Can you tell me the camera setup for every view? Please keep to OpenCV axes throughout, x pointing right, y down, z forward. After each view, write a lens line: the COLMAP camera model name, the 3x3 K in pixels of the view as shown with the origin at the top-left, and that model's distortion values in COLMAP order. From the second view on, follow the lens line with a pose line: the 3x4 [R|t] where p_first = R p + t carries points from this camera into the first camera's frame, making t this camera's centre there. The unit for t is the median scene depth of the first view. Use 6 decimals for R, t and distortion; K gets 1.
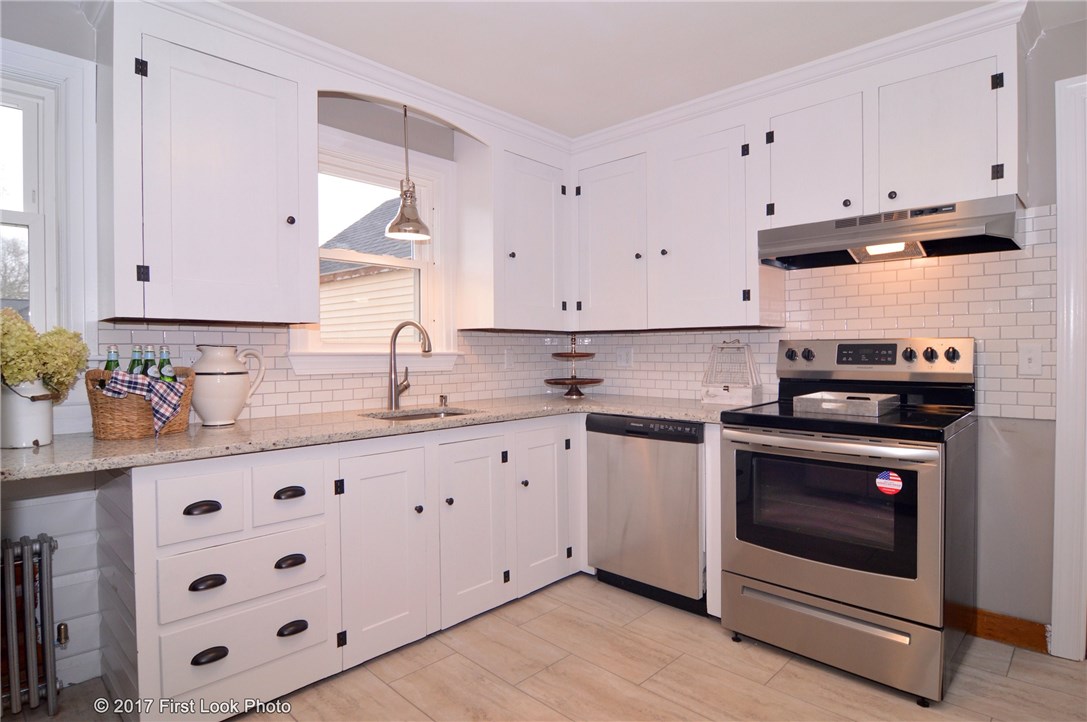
lens RADIAL K [[597.4, 0, 501.1], [0, 597.4, 356.8], [0, 0, 1]] dist [-0.006535, -0.011652]
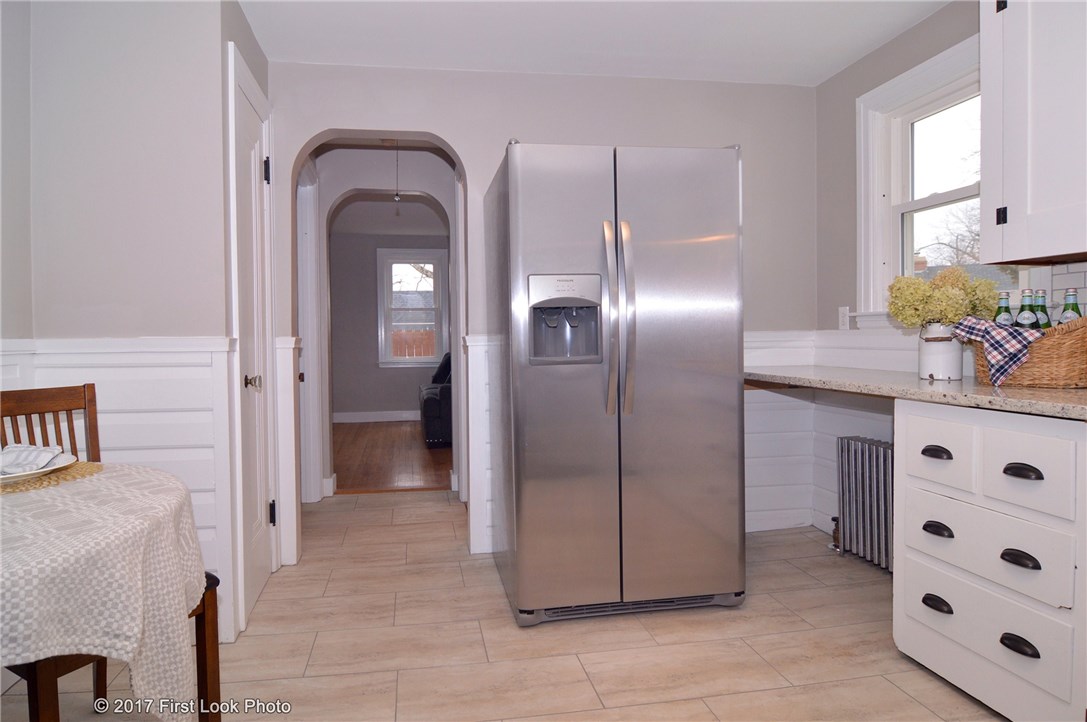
lens RADIAL K [[597.4, 0, 501.1], [0, 597.4, 356.8], [0, 0, 1]] dist [-0.006535, -0.011652]
pose [[-0.574312, 0.037998, -0.817754, 0.476744], [0.002507, 0.998999, 0.044659, 0.031592], [0.818633, 0.023598, -0.573833, 0.641185]]
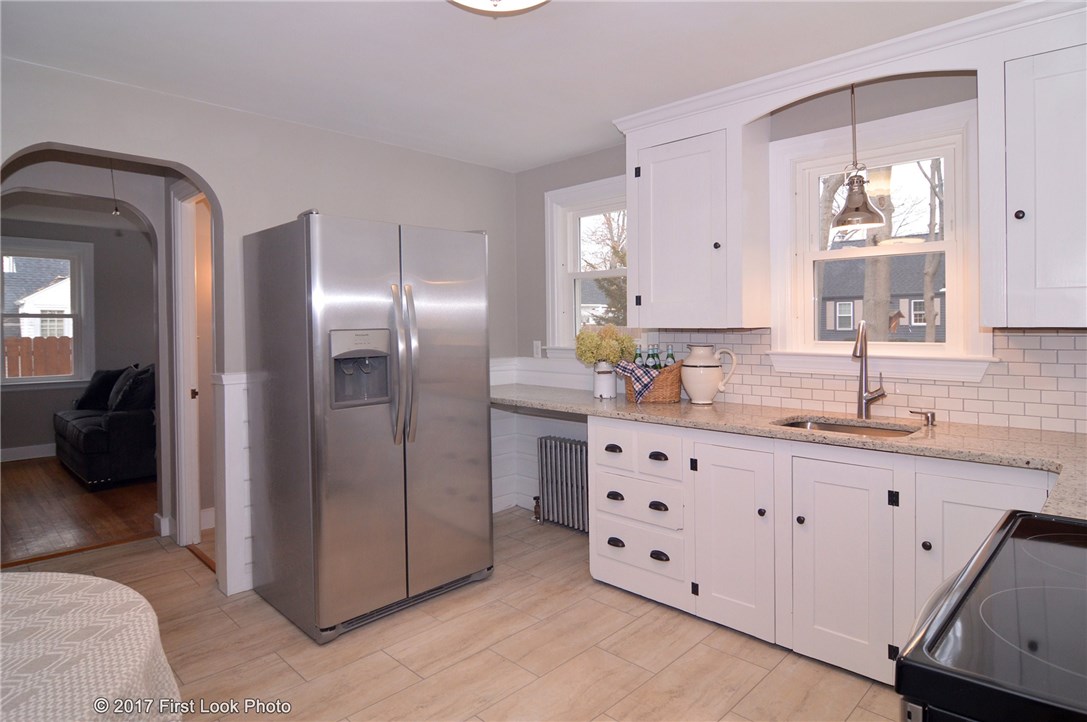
lens RADIAL K [[595.1, 0, 575.4], [0, 595.1, 342.2], [0, 0, 1]] dist [-0.018421, -0.000569]
pose [[0.058426, 0.027010, -0.997926, 0.718792], [-0.006313, 0.999624, 0.026687, -0.050012], [0.998272, 0.004741, 0.058575, 0.530929]]
